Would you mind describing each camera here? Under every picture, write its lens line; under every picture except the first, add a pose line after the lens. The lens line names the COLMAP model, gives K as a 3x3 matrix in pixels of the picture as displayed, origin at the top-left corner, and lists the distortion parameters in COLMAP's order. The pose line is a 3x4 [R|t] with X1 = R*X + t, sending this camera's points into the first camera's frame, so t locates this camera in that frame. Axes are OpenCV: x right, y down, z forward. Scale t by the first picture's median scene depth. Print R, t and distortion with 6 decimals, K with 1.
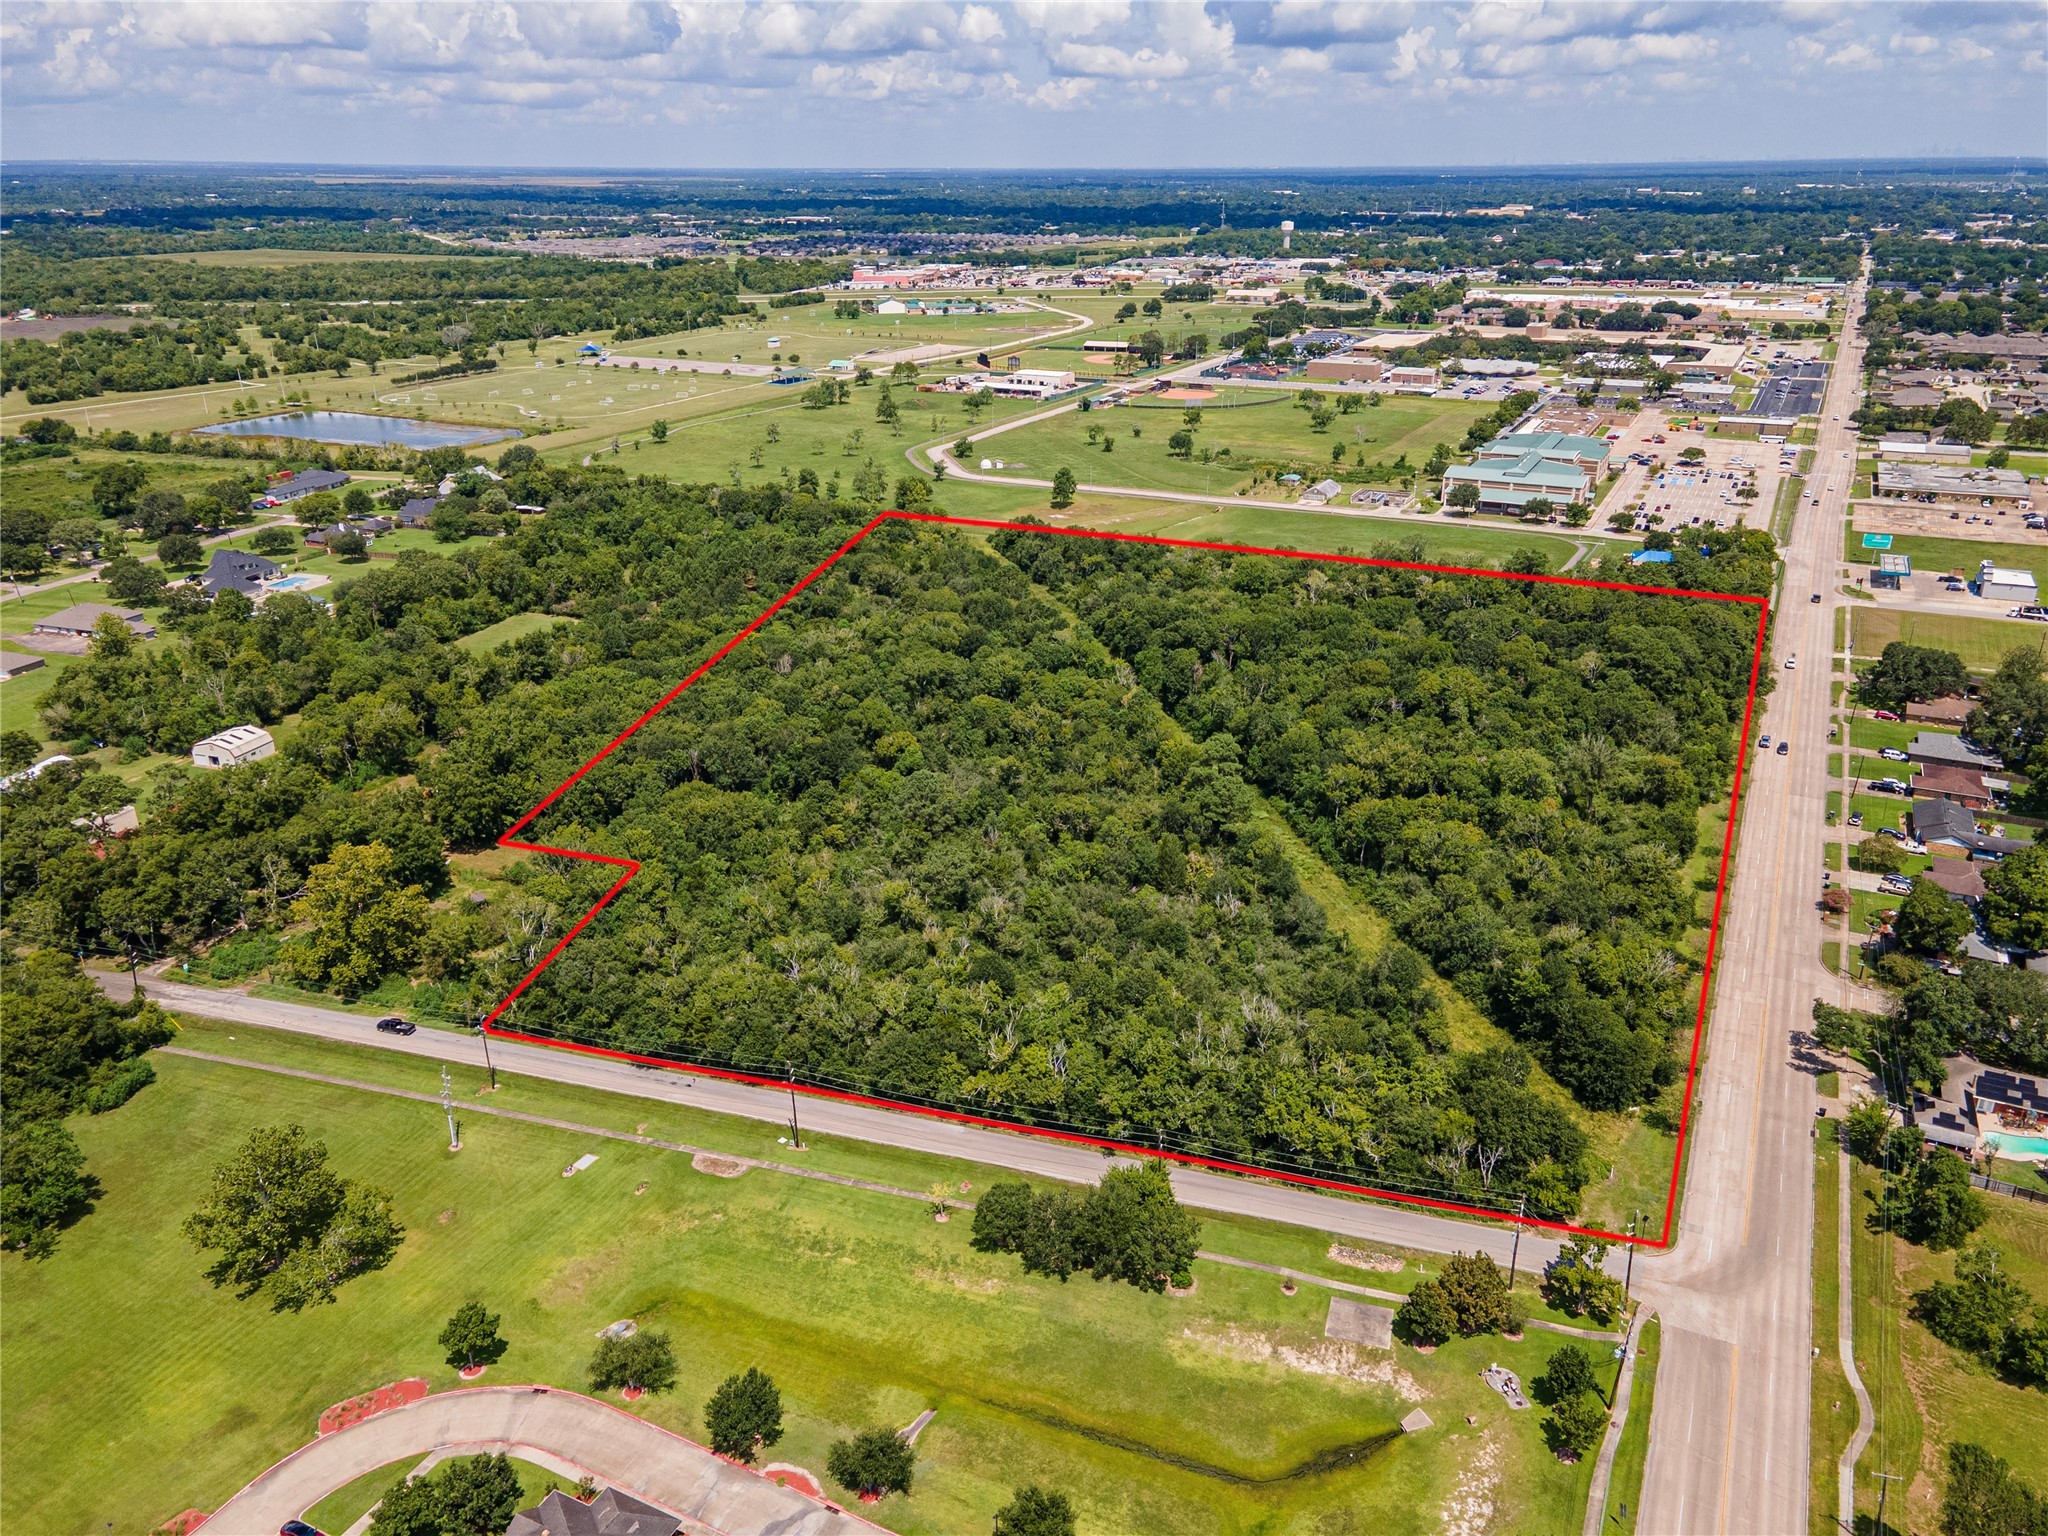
lens RADIAL K [[1531.6, 0, 1015.4], [0, 1531.6, 717.2], [0, 0, 1]] dist [0.013843, 0.078424]
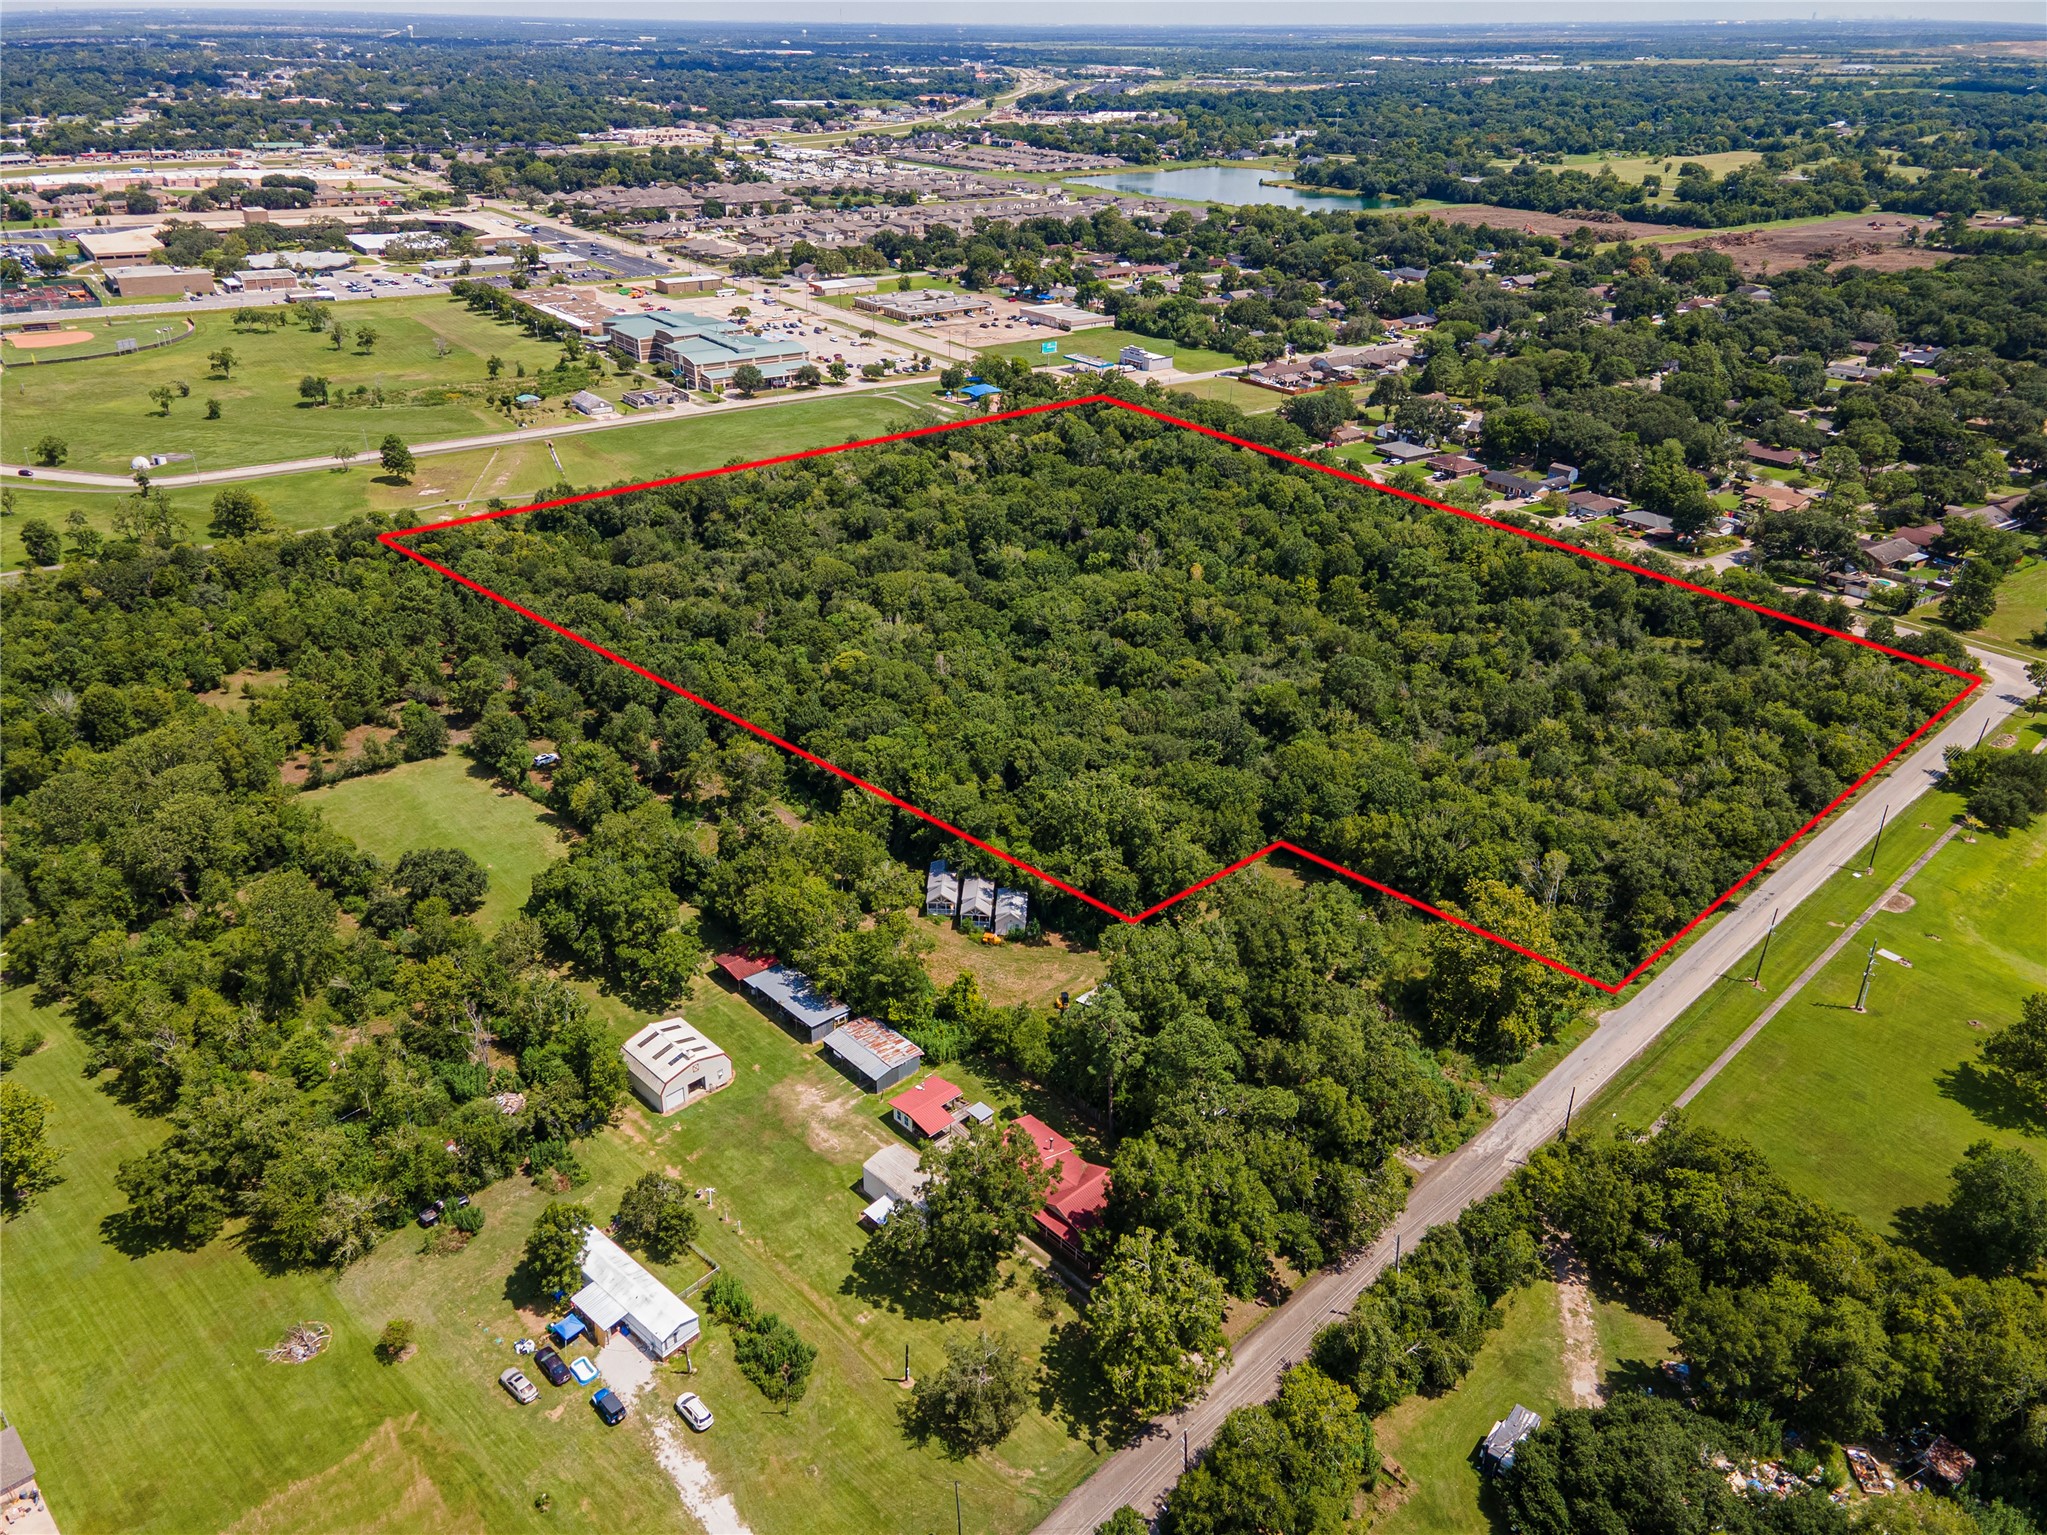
lens RADIAL K [[1461.1, 0, 1013.8], [0, 1461.1, 807.0], [0, 0, 1]] dist [0.014100, 0.054595]
pose [[0.474275, -0.412703, 0.777650, -0.512005], [0.294731, 0.906777, 0.301479, -0.125738], [-0.829576, 0.086214, 0.551698, 0.329172]]
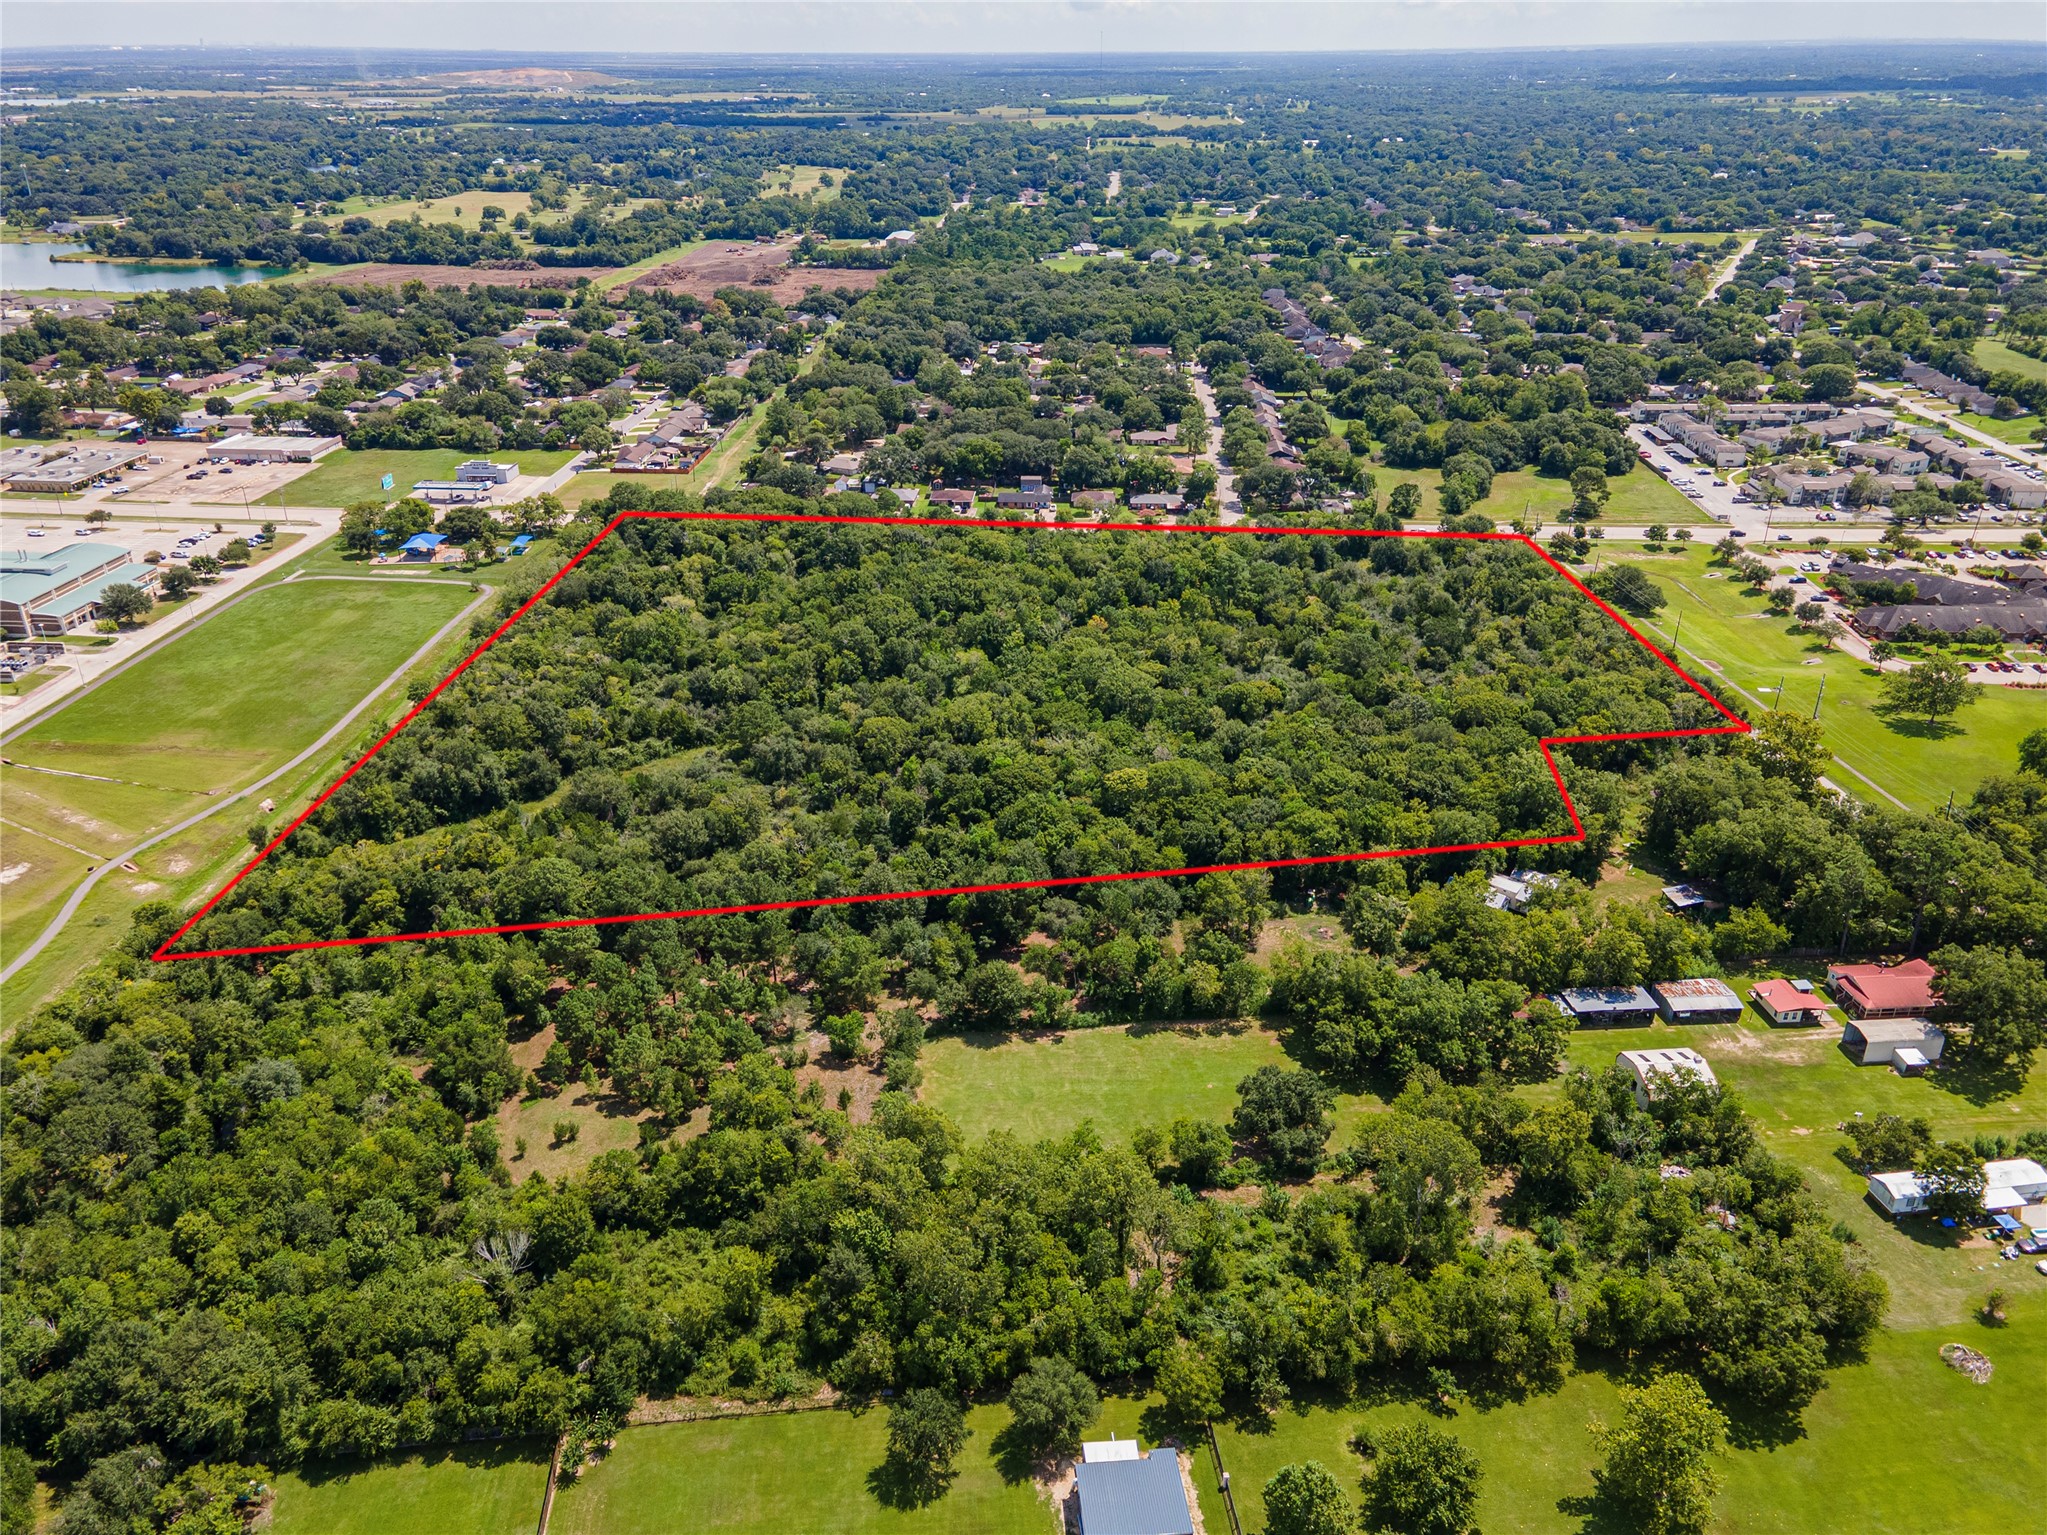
lens RADIAL K [[1461.1, 0, 1013.8], [0, 1461.1, 807.0], [0, 0, 1]] dist [0.014100, 0.054595]
pose [[-0.383867, -0.422077, 0.821278, -0.535257], [0.323095, 0.771799, 0.547664, -0.327040], [-0.865018, 0.475581, -0.159898, 0.780985]]
